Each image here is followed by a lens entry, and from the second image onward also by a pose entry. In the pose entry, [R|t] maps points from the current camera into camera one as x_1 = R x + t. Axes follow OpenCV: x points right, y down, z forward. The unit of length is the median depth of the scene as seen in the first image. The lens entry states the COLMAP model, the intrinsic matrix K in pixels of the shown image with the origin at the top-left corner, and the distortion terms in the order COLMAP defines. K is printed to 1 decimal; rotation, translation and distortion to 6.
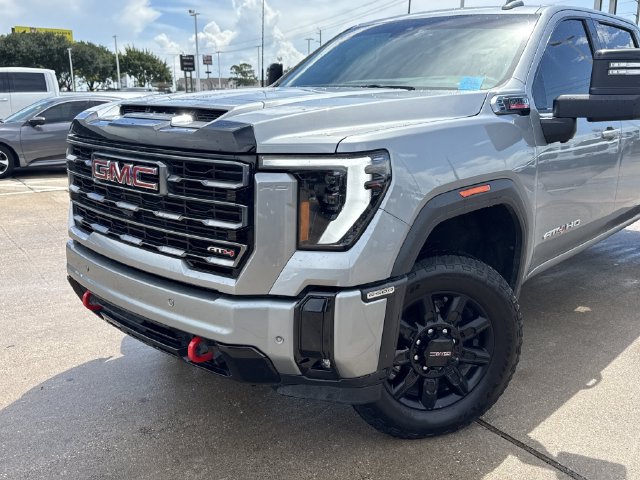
lens RADIAL K [[645.0, 0, 320.0], [0, 645.0, 240.0], [0, 0, 1]] dist [0.097041, -0.197944]
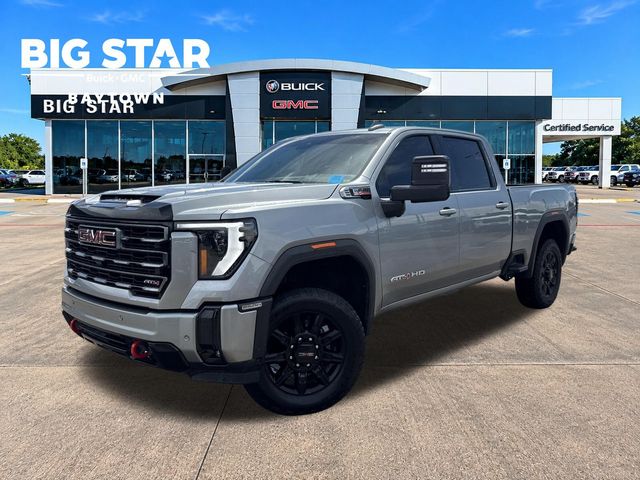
lens RADIAL K [[560.1, 0, 320.0], [0, 560.1, 240.0], [0, 0, 1]] dist [0.079993, -0.007049]
pose [[0.999912, -0.013058, -0.002217, 0.258189], [0.012624, 0.990254, -0.138698, 0.109092], [0.004007, 0.138658, 0.990332, -0.374860]]
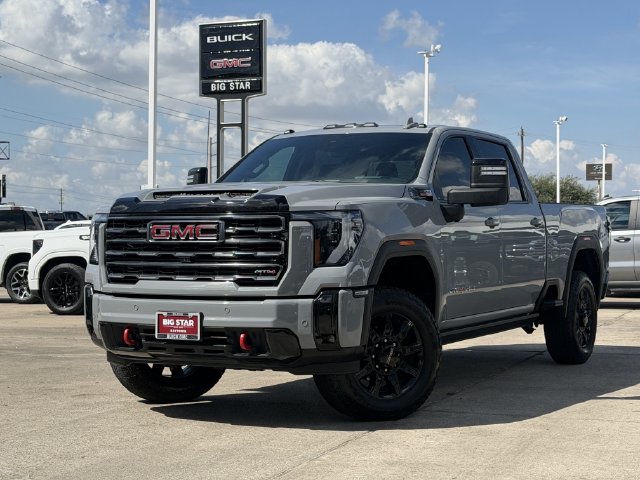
lens RADIAL K [[1362.4, 0, 320.0], [0, 1362.4, 240.0], [0, 0, 1]] dist [-0.008777, -0.178682]
pose [[0.967731, -0.005699, 0.251922, -0.863576], [0.065964, 0.970611, -0.231438, 0.726647], [-0.243200, 0.240588, 0.939666, -2.224519]]
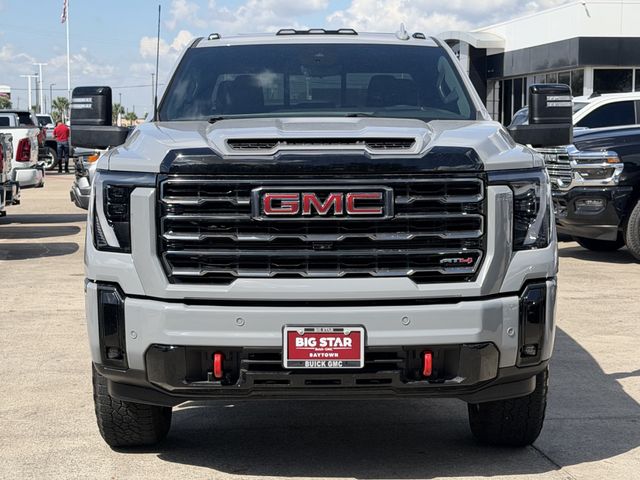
lens RADIAL K [[1531.0, 0, 320.0], [0, 1531.0, 240.0], [0, 0, 1]] dist [0.017845, -0.009310]
pose [[0.719314, -0.063264, 0.691798, -2.089734], [0.176264, 0.979876, -0.093666, 0.183140], [-0.671951, 0.189314, 0.715990, -0.712460]]
